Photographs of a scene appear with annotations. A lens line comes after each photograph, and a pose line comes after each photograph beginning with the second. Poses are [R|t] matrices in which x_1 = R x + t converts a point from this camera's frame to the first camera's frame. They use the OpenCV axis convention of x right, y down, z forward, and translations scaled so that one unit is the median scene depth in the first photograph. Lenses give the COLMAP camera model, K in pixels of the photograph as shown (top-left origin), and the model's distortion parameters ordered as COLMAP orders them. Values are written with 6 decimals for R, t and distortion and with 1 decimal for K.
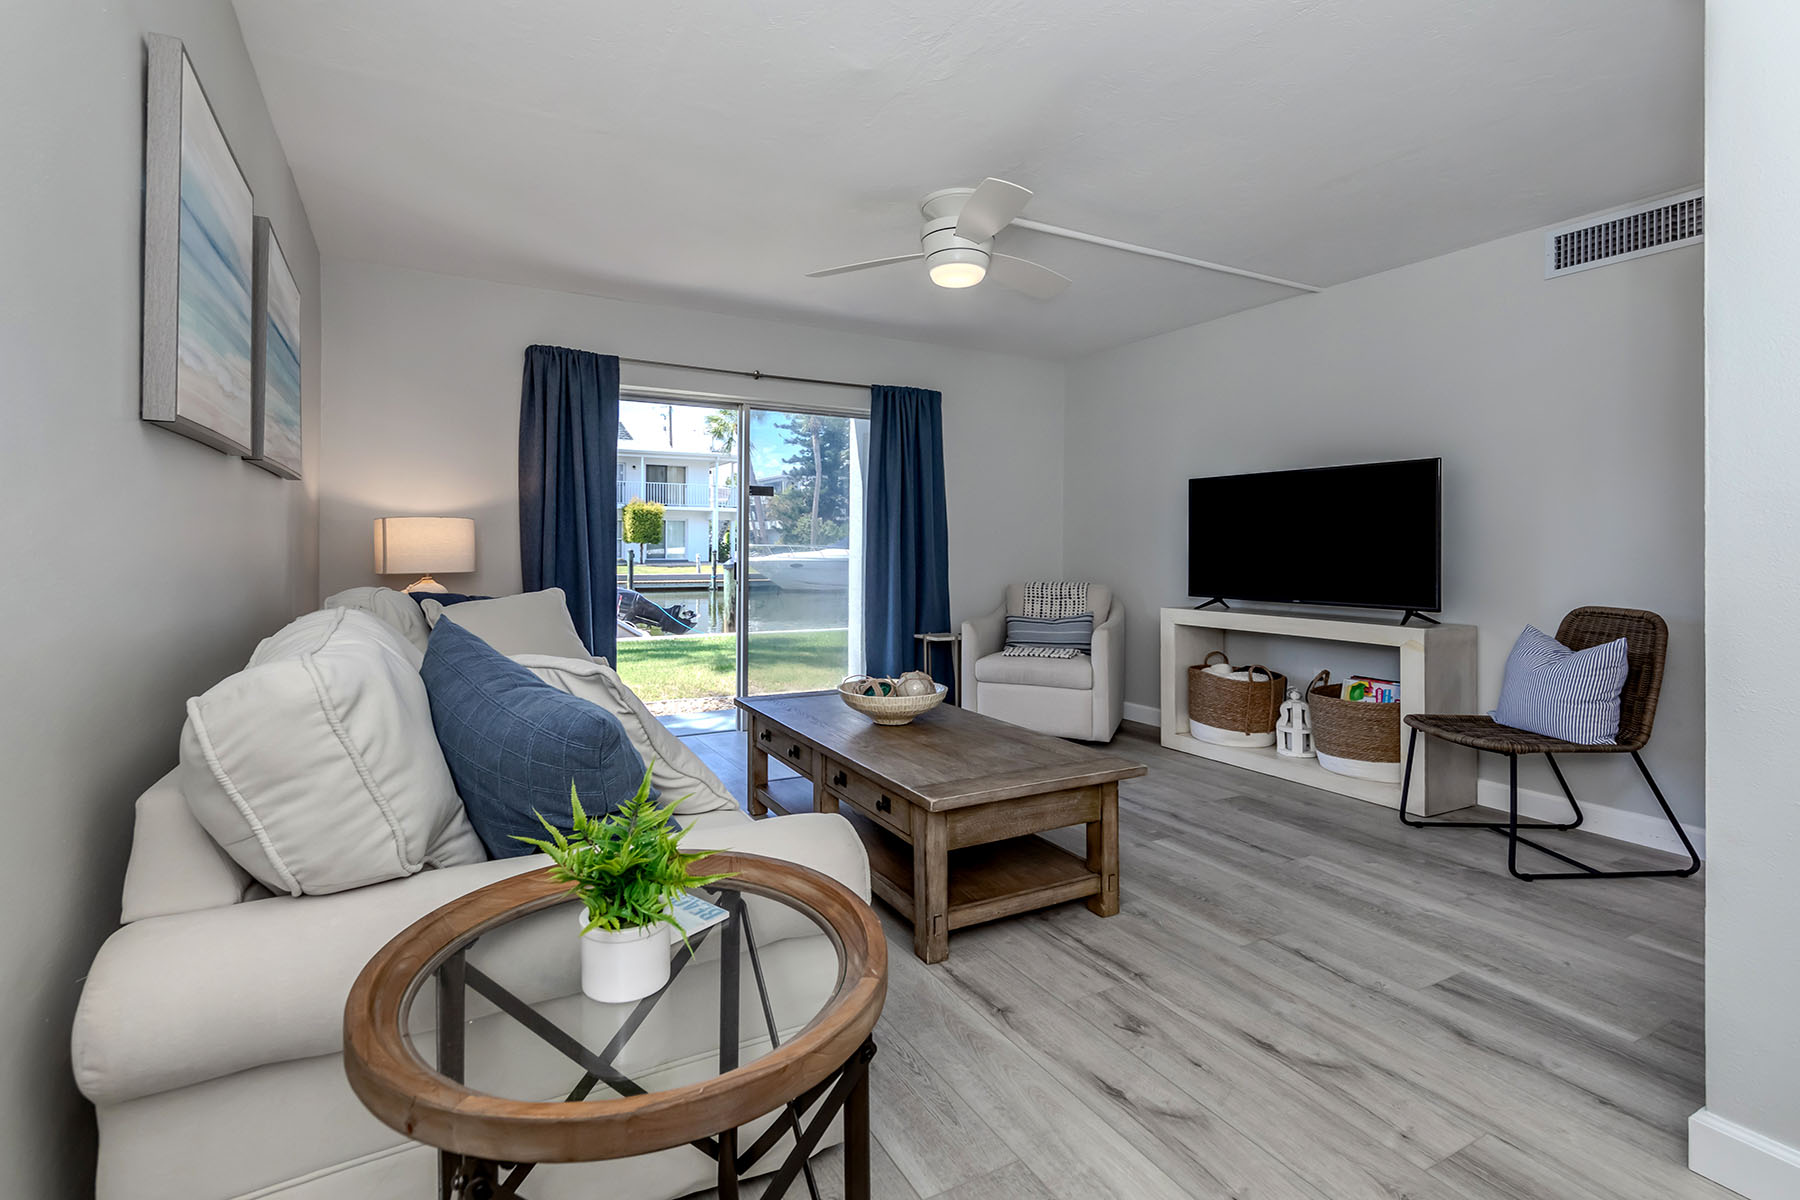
lens RADIAL K [[825.6, 0, 828.2], [0, 825.6, 589.1], [0, 0, 1]] dist [0.000618, 0.000081]
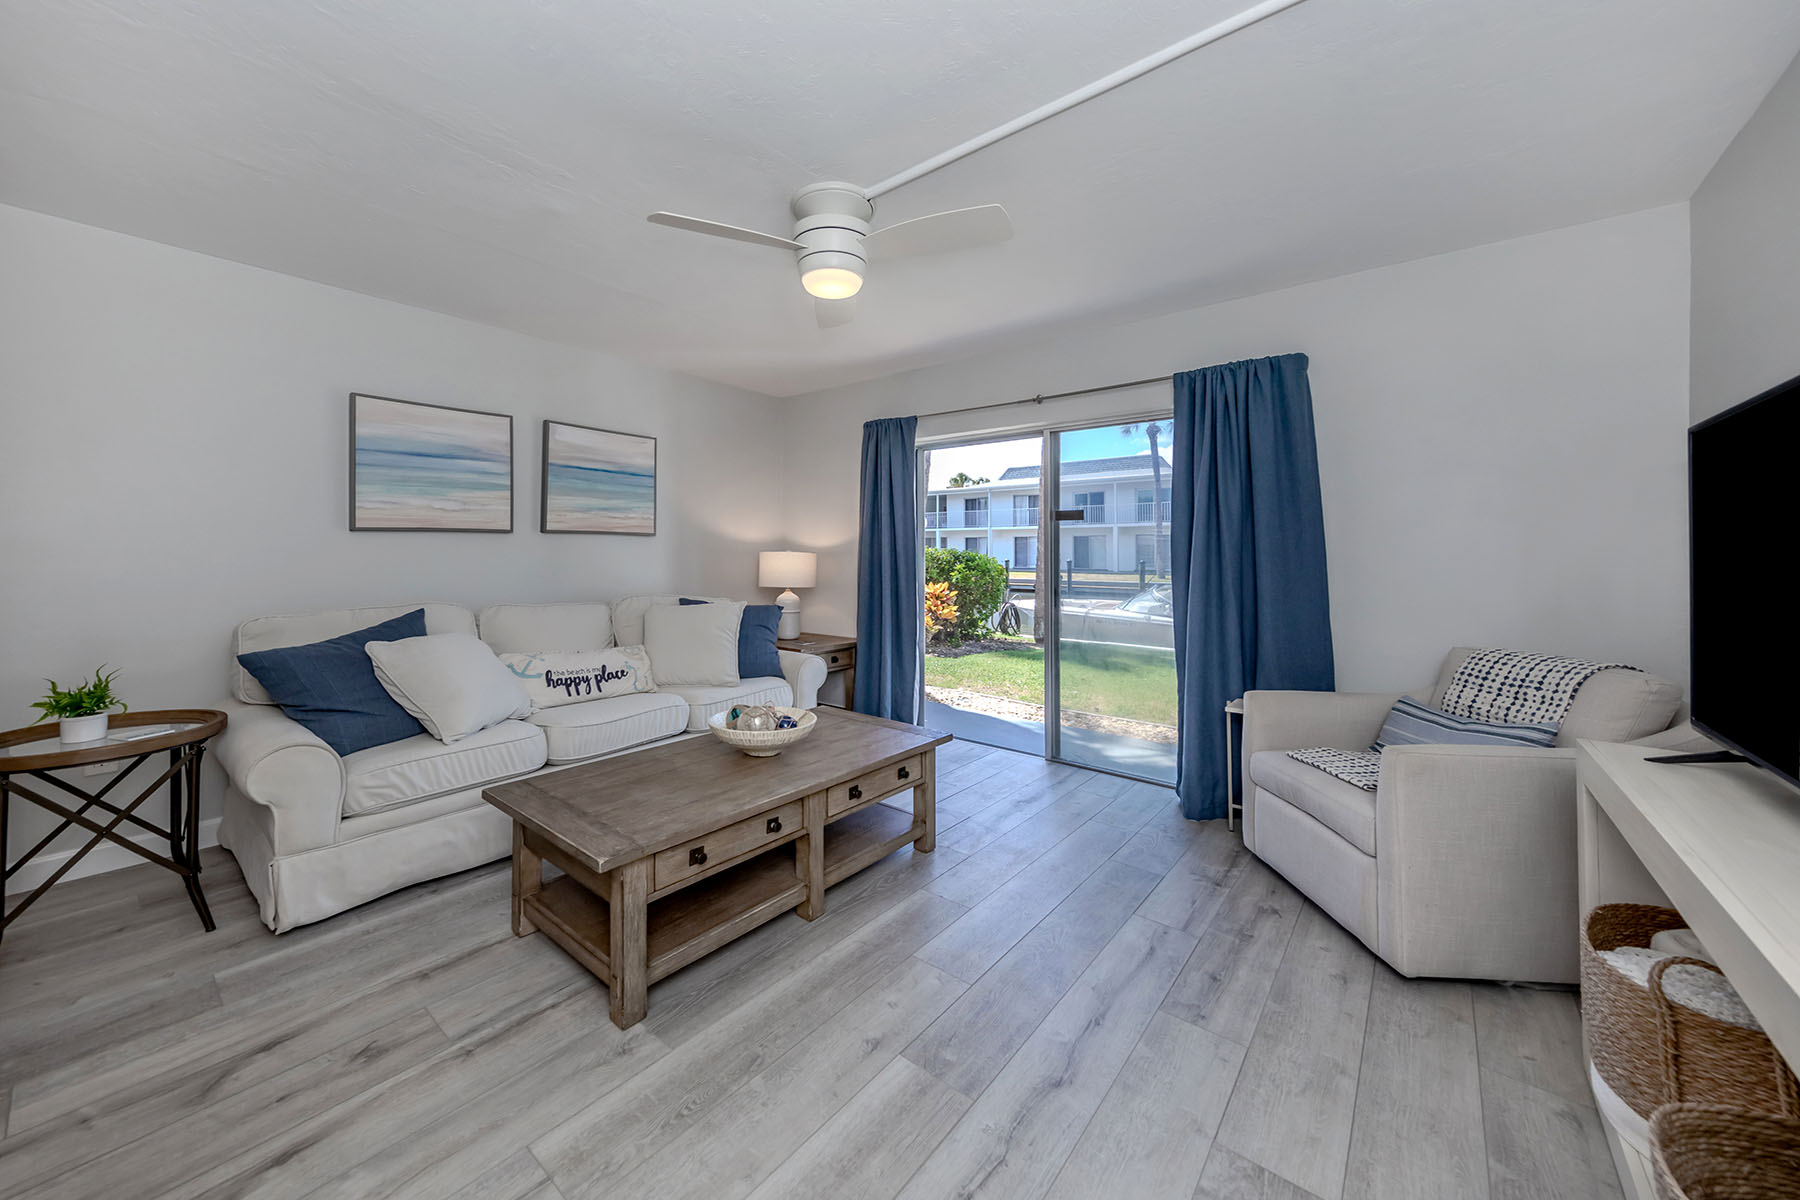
lens RADIAL K [[664.8, 0, 852.4], [0, 664.8, 568.6], [0, 0, 1]] dist [0.003006, -0.000220]
pose [[0.377429, 0.017382, -0.925876, 0.803435], [-0.047260, 0.998882, -0.000513, -0.066636], [0.924832, 0.043951, 0.377828, 0.712499]]
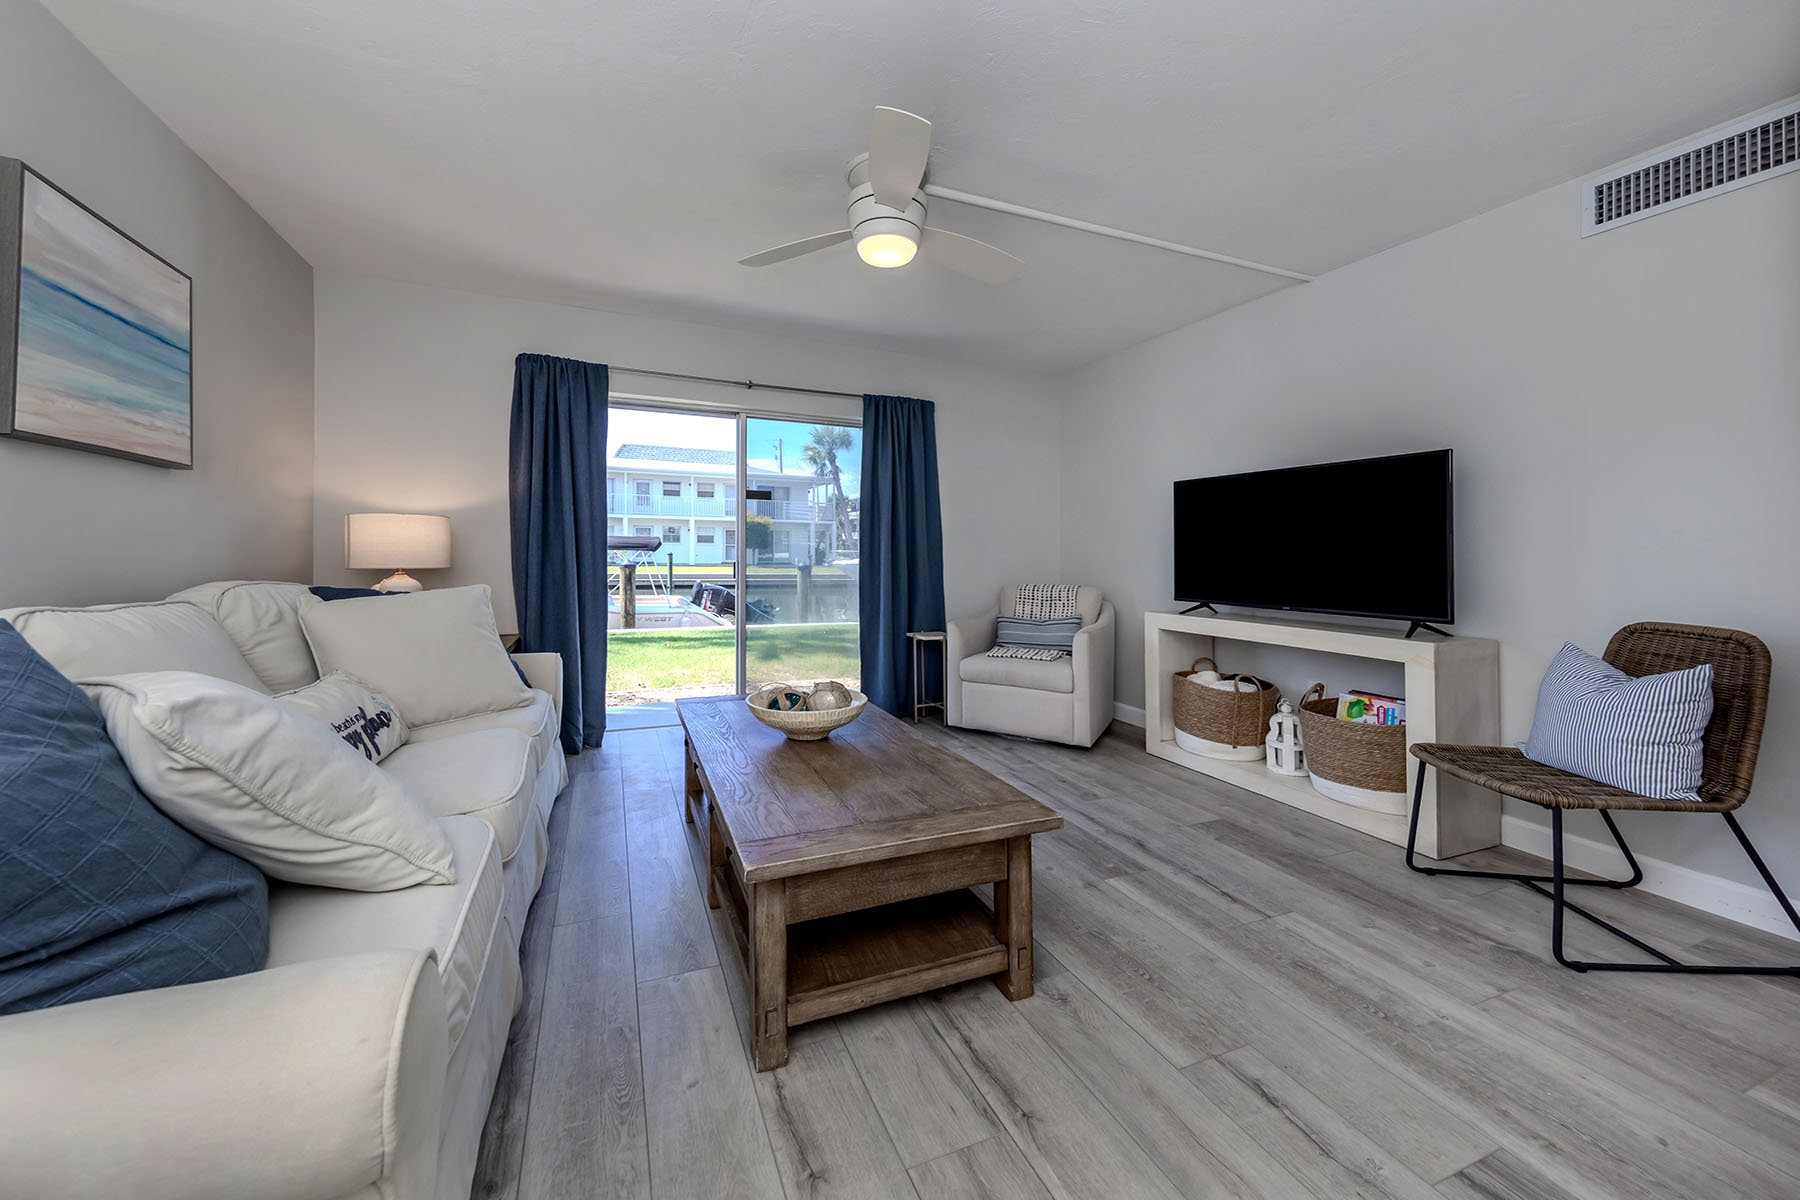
lens RADIAL K [[664.8, 0, 852.4], [0, 664.8, 568.6], [0, 0, 1]] dist [0.003006, -0.000220]
pose [[0.995818, 0.009948, -0.090819, 0.175199], [-0.012423, 0.999565, -0.026732, -0.004625], [0.090514, 0.027748, 0.995509, 0.244592]]
